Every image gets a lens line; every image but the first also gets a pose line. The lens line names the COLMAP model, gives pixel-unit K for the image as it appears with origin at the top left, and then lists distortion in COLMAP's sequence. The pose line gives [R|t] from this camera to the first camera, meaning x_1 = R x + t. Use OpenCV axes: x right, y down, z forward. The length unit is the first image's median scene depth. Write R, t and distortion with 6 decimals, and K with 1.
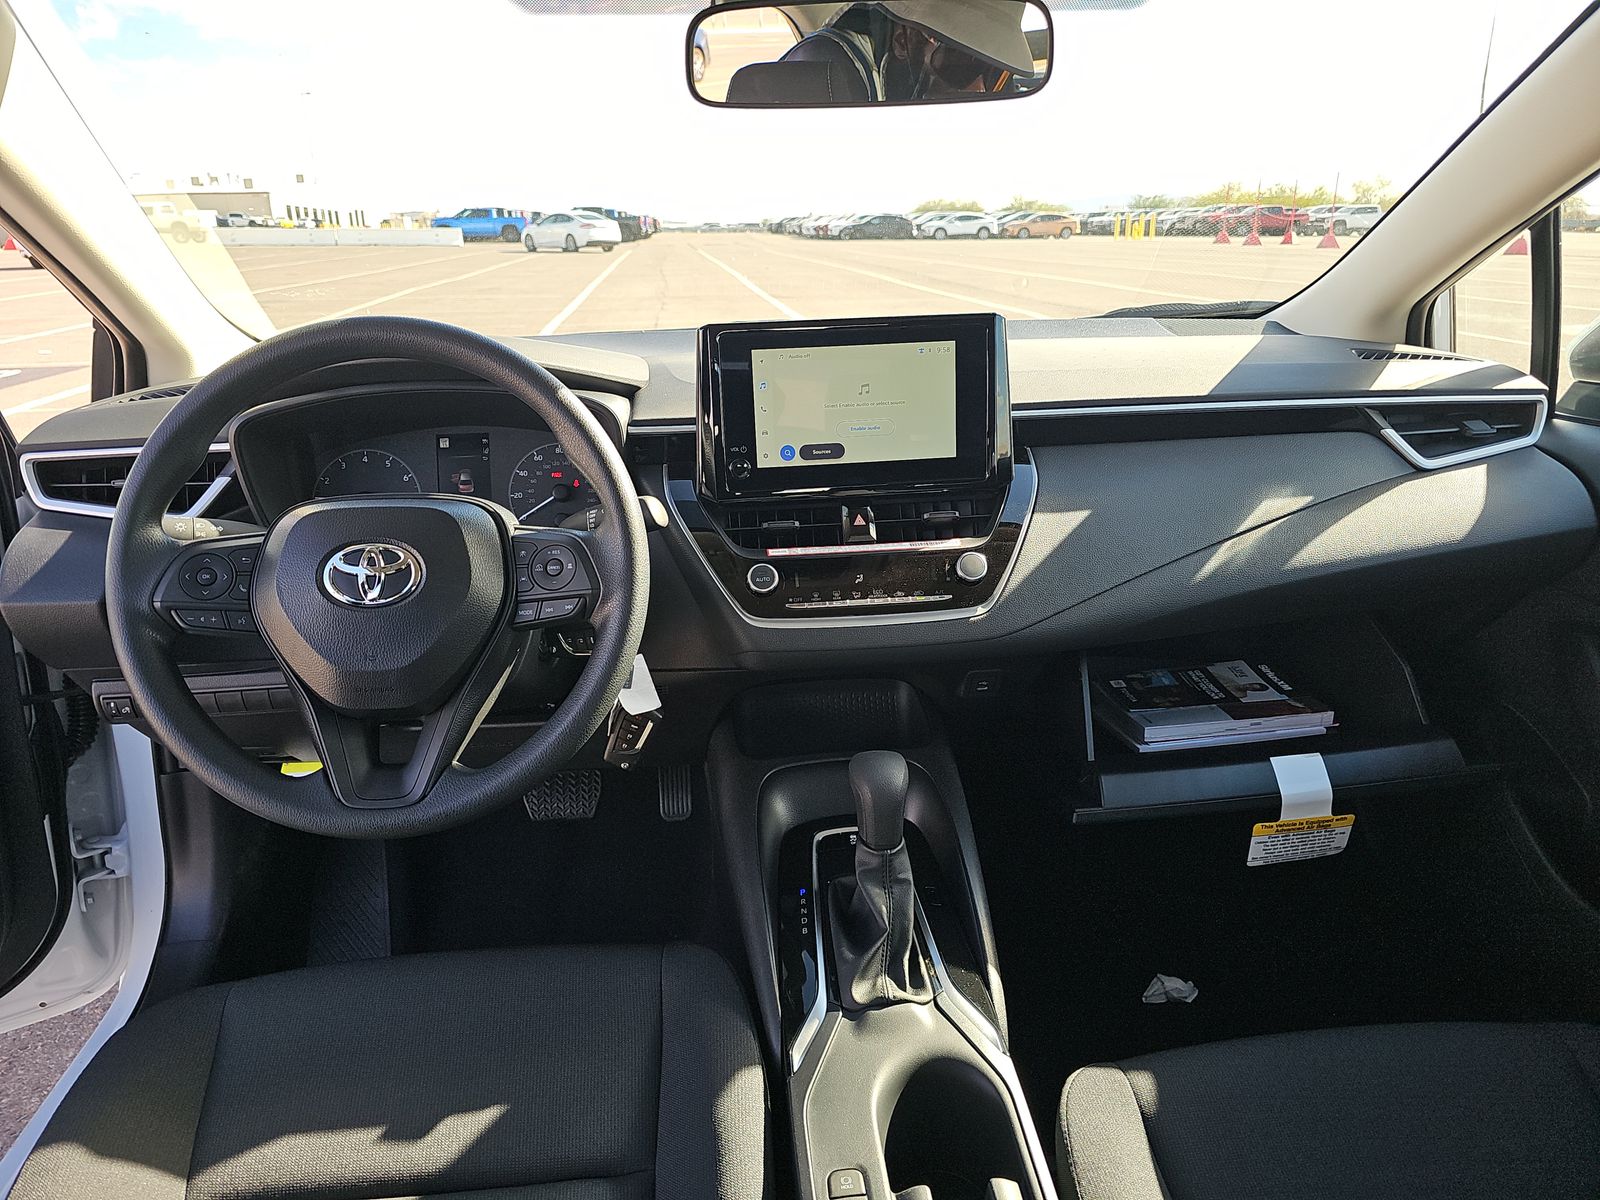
lens RADIAL K [[1056.5, 0, 800.0], [0, 1056.5, 600.0], [0, 0, 1]] dist [0.047999, -0.037009]
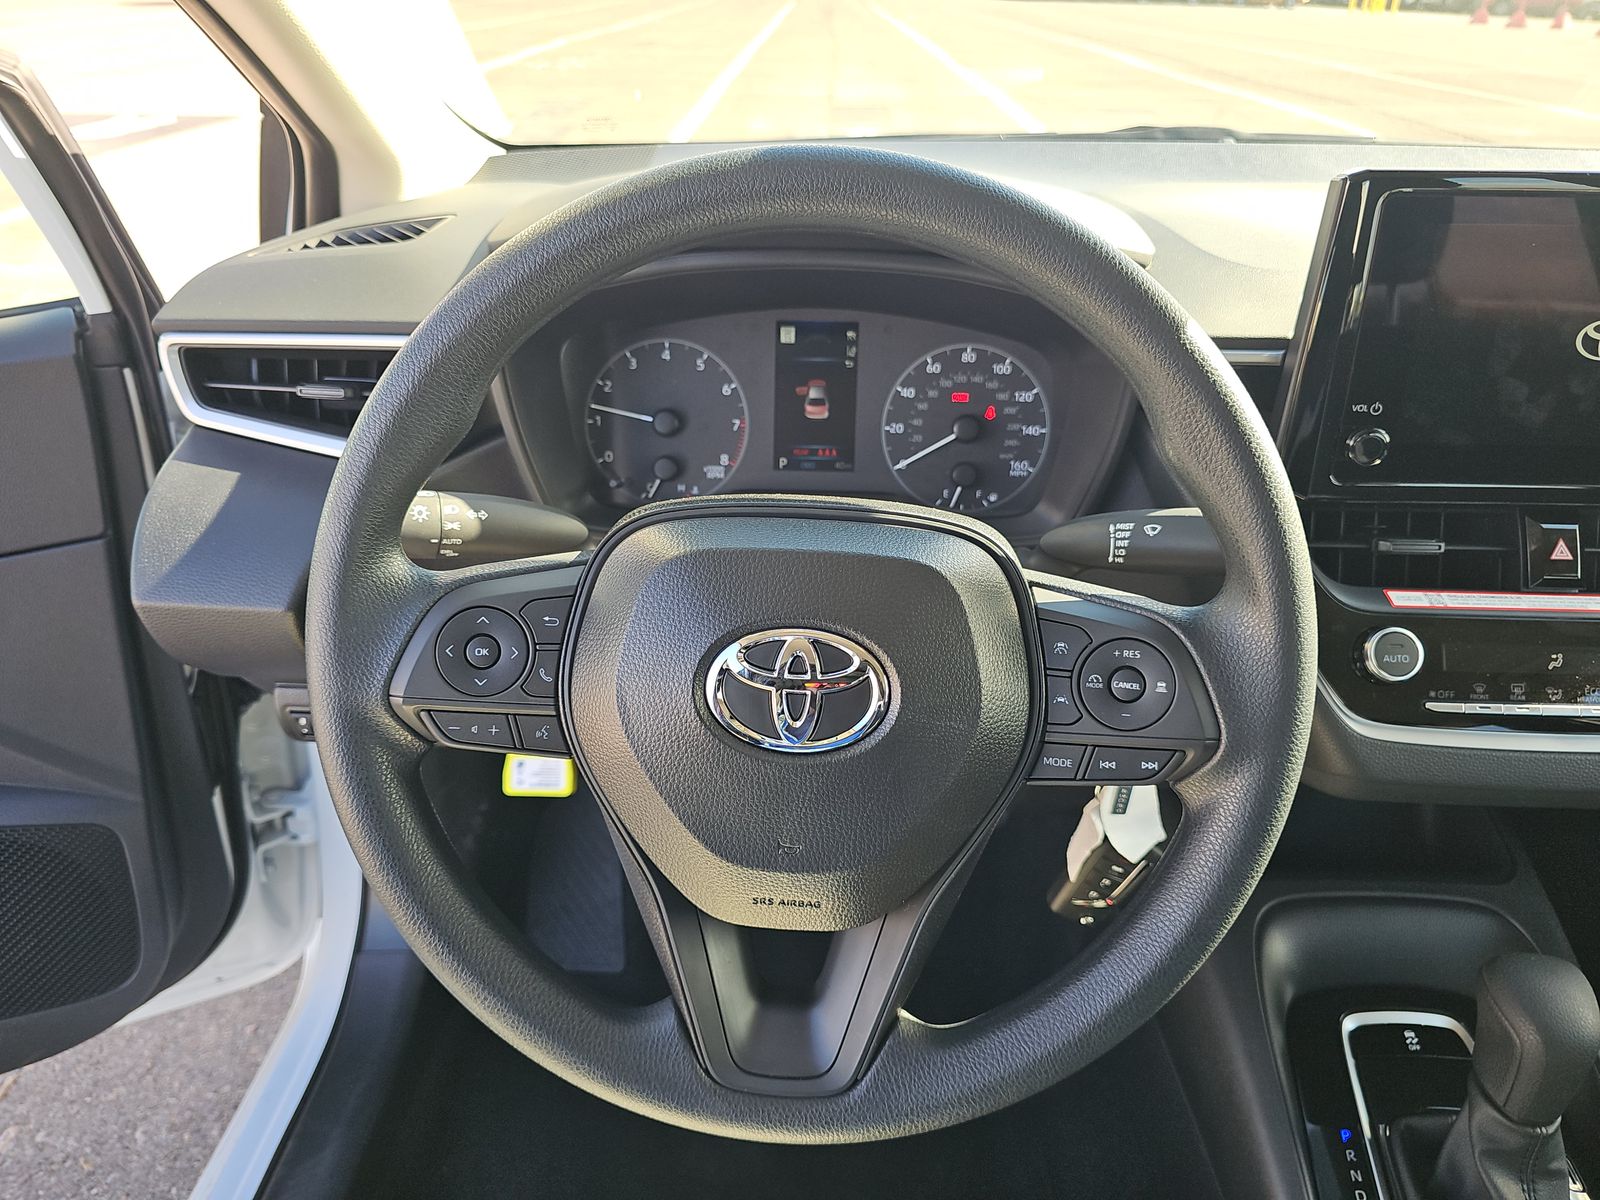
lens RADIAL K [[1062.6, 0, 800.0], [0, 1062.6, 600.0], [0, 0, 1]] dist [0.034316, -0.041912]
pose [[0.990711, 0.091769, -0.100348, -0.277339], [-0.071353, 0.979018, 0.190873, -0.127547], [0.115759, -0.181939, 0.976472, 0.402082]]
